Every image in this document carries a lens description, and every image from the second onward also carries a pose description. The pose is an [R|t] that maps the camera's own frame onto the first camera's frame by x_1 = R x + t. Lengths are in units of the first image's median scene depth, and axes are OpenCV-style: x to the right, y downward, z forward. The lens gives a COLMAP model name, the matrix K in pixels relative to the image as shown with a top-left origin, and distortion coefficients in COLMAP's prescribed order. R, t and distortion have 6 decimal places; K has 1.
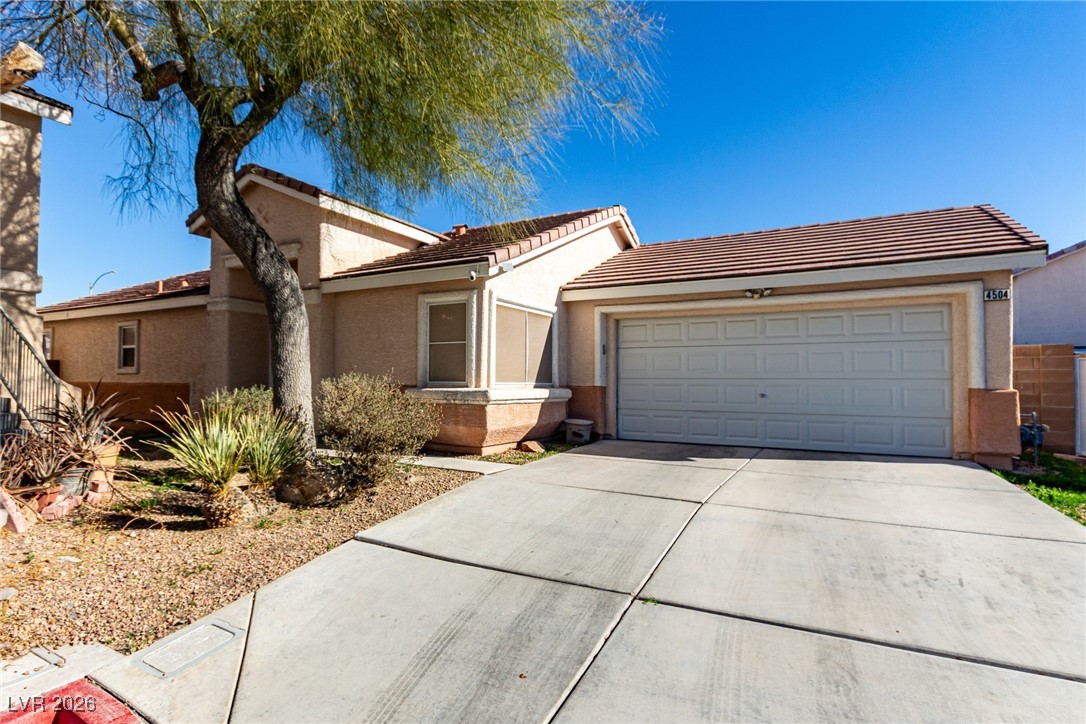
lens RADIAL K [[499.0, 0, 547.0], [0, 499.0, 359.9], [0, 0, 1]] dist [0.000836, 0.000161]
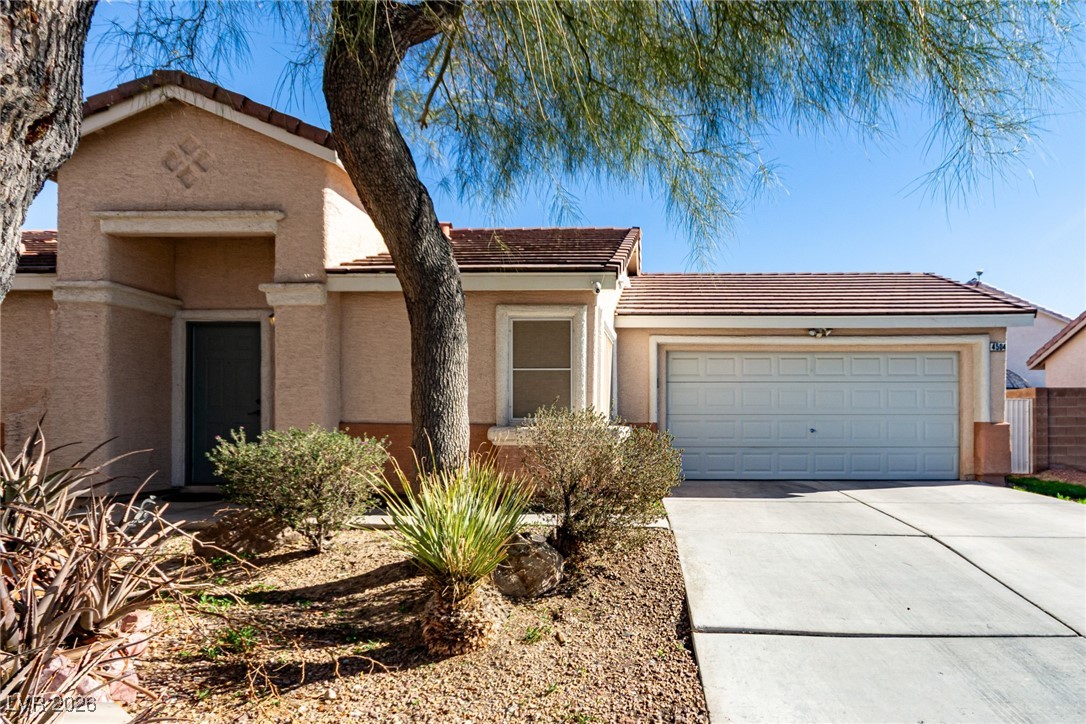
lens RADIAL K [[519.4, 0, 546.7], [0, 519.4, 413.4], [0, 0, 1]] dist [0.001881, 0.000586]
pose [[0.906006, 0.000594, 0.423265, -0.555694], [-0.014996, 0.999416, 0.030696, 0.010414], [-0.423000, -0.034158, 0.905486, 0.250373]]
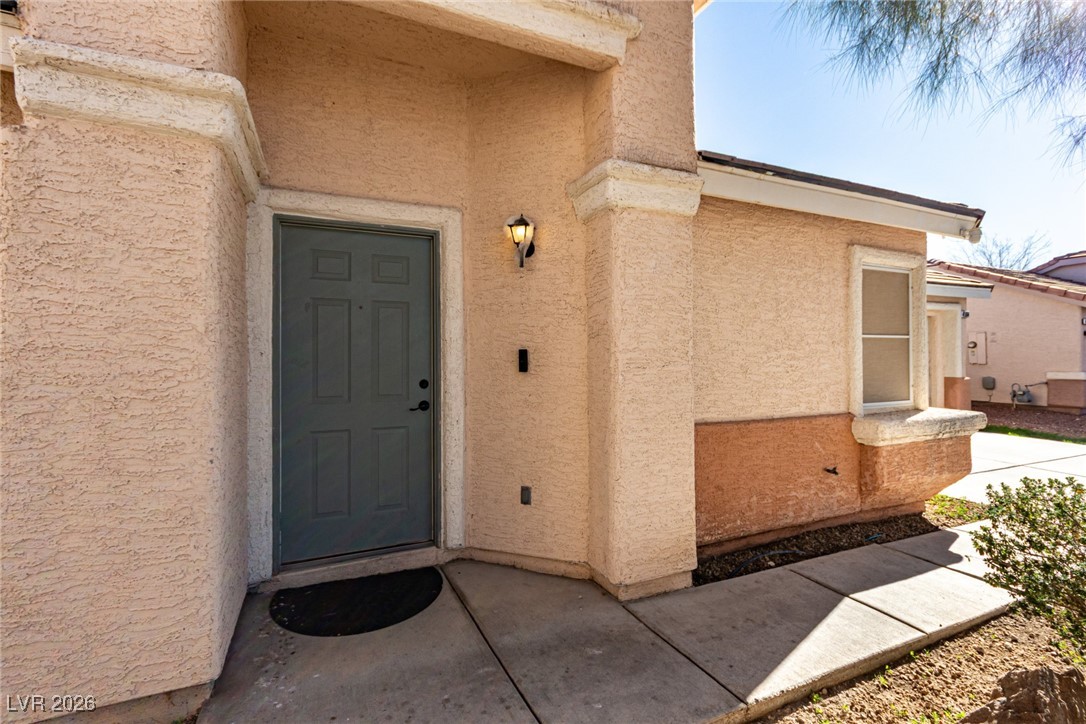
lens RADIAL K [[506.8, 0, 553.9], [0, 506.8, 356.9], [0, 0, 1]] dist [0.005593, 0.000333]
pose [[0.619964, -0.007170, 0.784598, -0.956433], [-0.023253, 0.999351, 0.027507, -0.018280], [-0.784286, -0.035297, 0.619395, 0.980084]]
